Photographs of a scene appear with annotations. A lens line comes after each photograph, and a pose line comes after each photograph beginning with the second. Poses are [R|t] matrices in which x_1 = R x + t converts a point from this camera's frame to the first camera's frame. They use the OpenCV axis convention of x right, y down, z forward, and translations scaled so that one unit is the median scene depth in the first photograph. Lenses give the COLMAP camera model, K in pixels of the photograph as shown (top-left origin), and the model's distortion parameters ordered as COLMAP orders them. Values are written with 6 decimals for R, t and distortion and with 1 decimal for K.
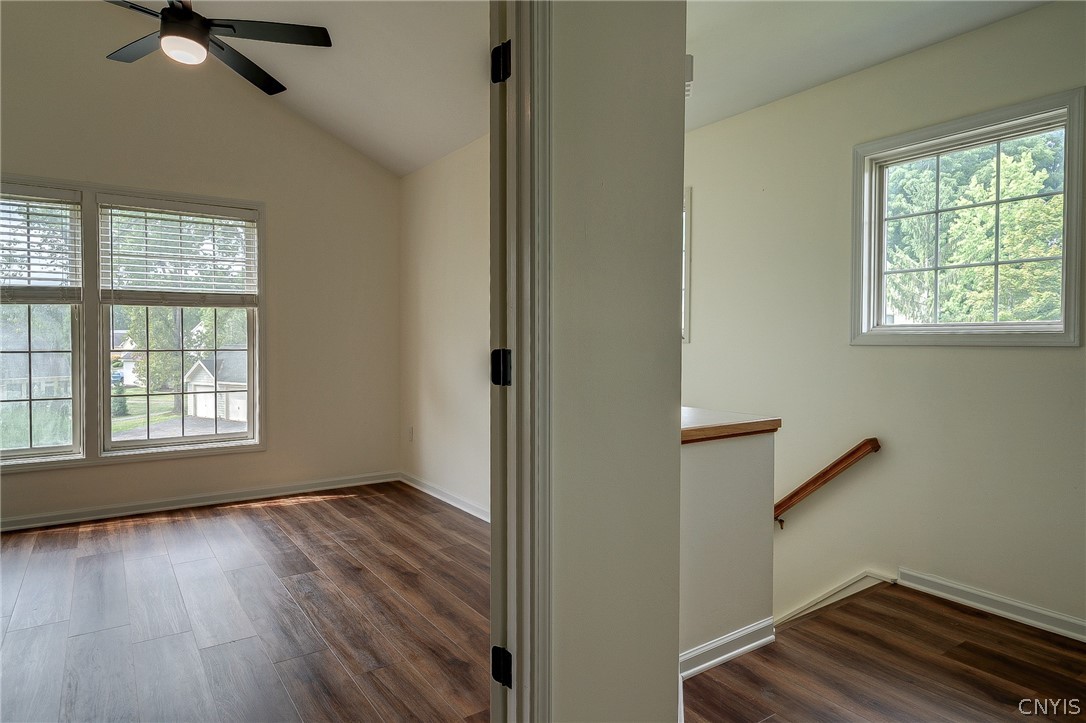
lens RADIAL K [[621.1, 0, 543.0], [0, 621.1, 354.6], [0, 0, 1]] dist [0.003718, 0.003803]
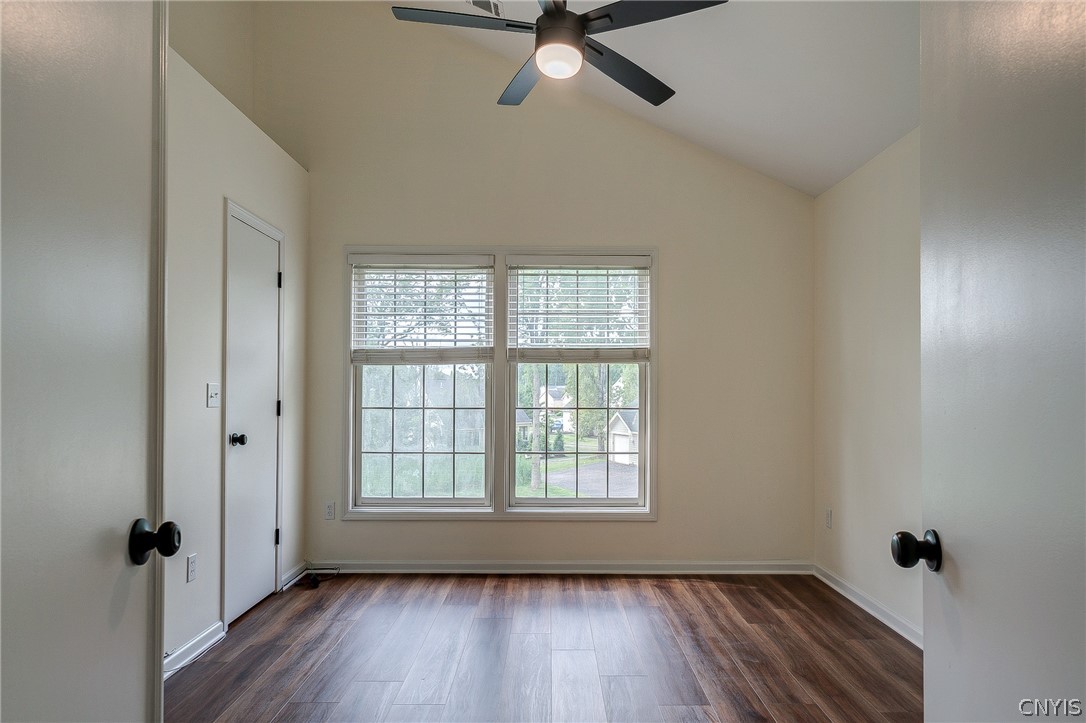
lens RADIAL K [[621.1, 0, 549.6], [0, 621.1, 381.6], [0, 0, 1]] dist [0.003718, 0.003803]
pose [[0.816747, -0.008494, -0.576933, -0.064496], [-0.016834, 0.999115, -0.038540, -0.011223], [0.576750, 0.041189, 0.815882, 0.206871]]
